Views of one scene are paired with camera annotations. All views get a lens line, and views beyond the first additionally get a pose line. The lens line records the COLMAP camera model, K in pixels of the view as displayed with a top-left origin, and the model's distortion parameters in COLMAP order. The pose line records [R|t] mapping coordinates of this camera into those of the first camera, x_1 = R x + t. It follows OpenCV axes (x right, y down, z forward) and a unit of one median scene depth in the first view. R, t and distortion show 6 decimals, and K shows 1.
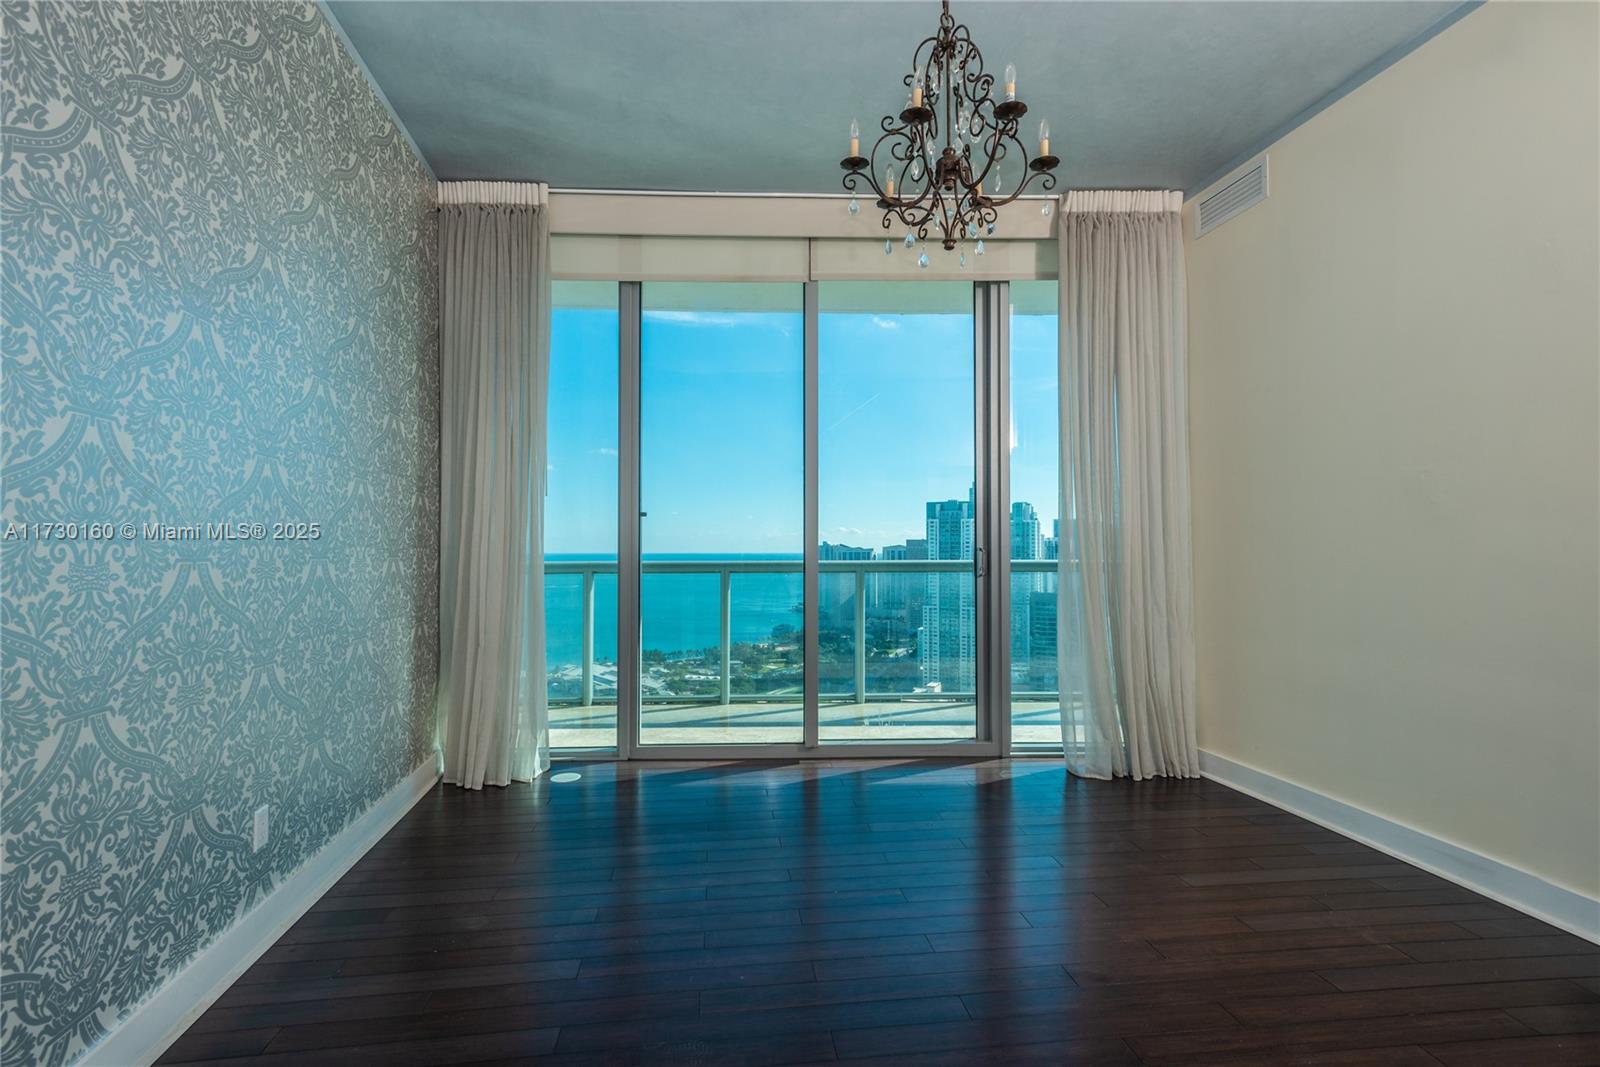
lens RADIAL K [[766.5, 0, 800.0], [0, 766.5, 533.5], [0, 0, 1]] dist [-0.001470, -0.000802]
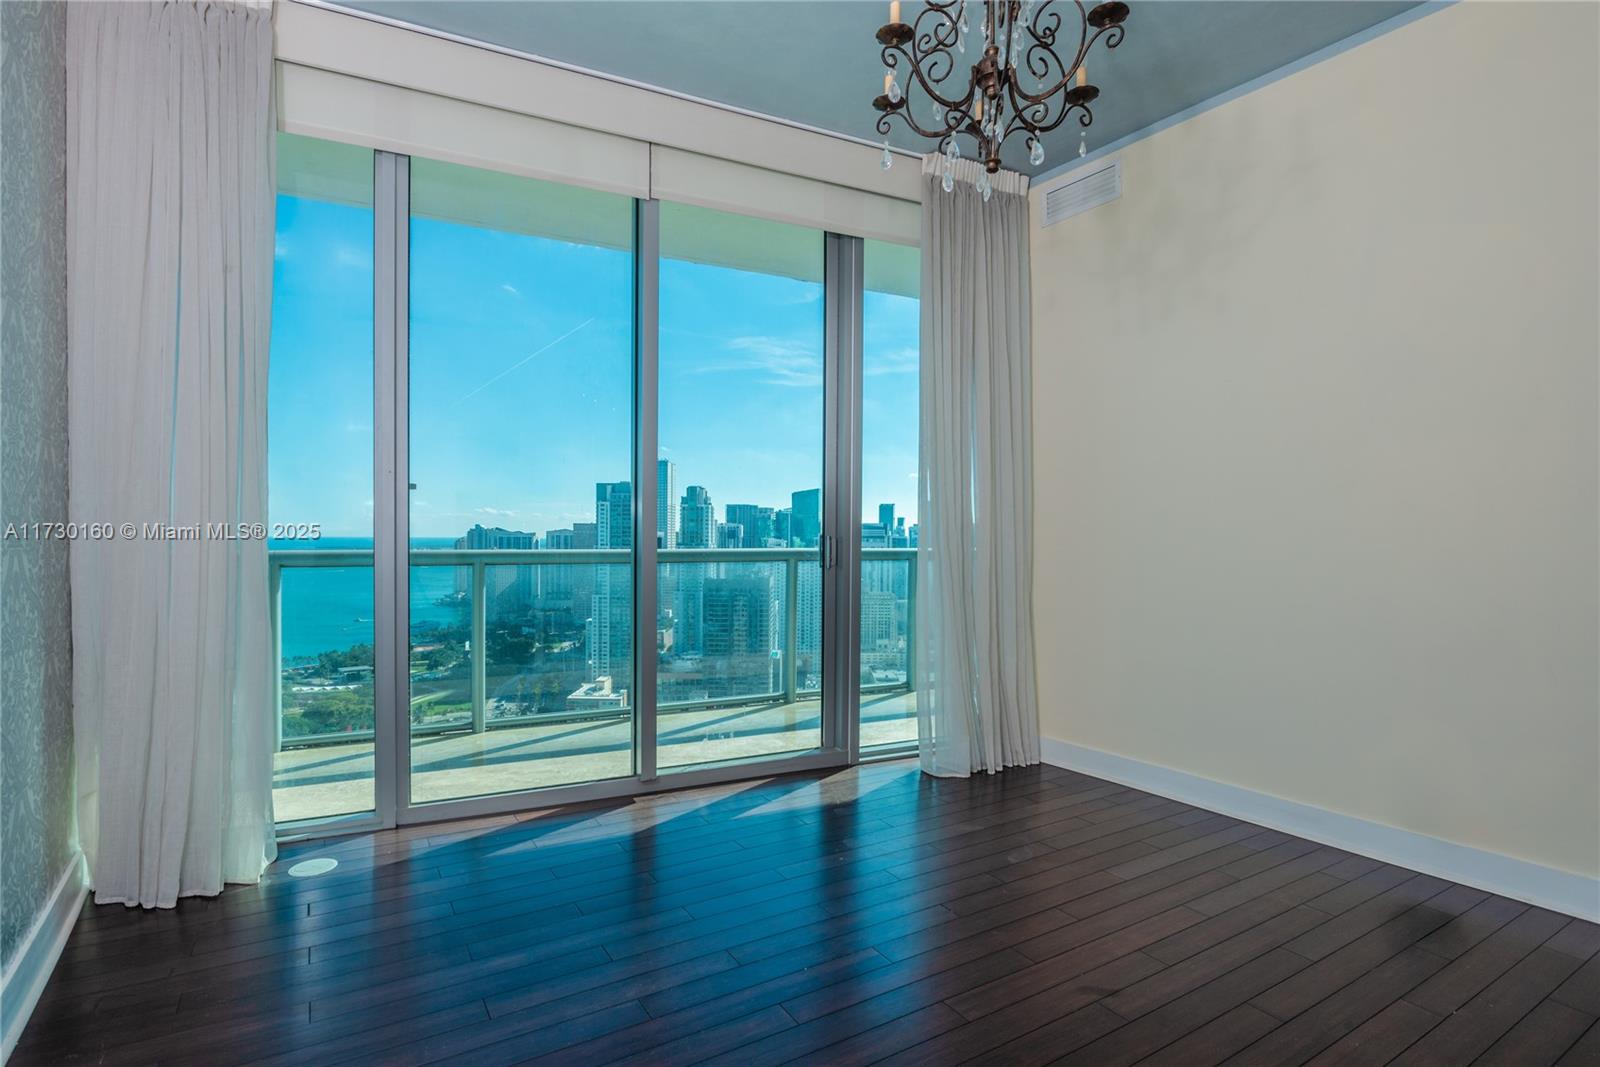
lens RADIAL K [[807.4, 0, 813.9], [0, 807.4, 544.8], [0, 0, 1]] dist [-0.017868, -0.000825]
pose [[0.906843, 0.000213, 0.421468, -0.188900], [-0.014419, 0.999430, 0.030519, 0.001843], [-0.421221, -0.033753, 0.906330, 0.160696]]
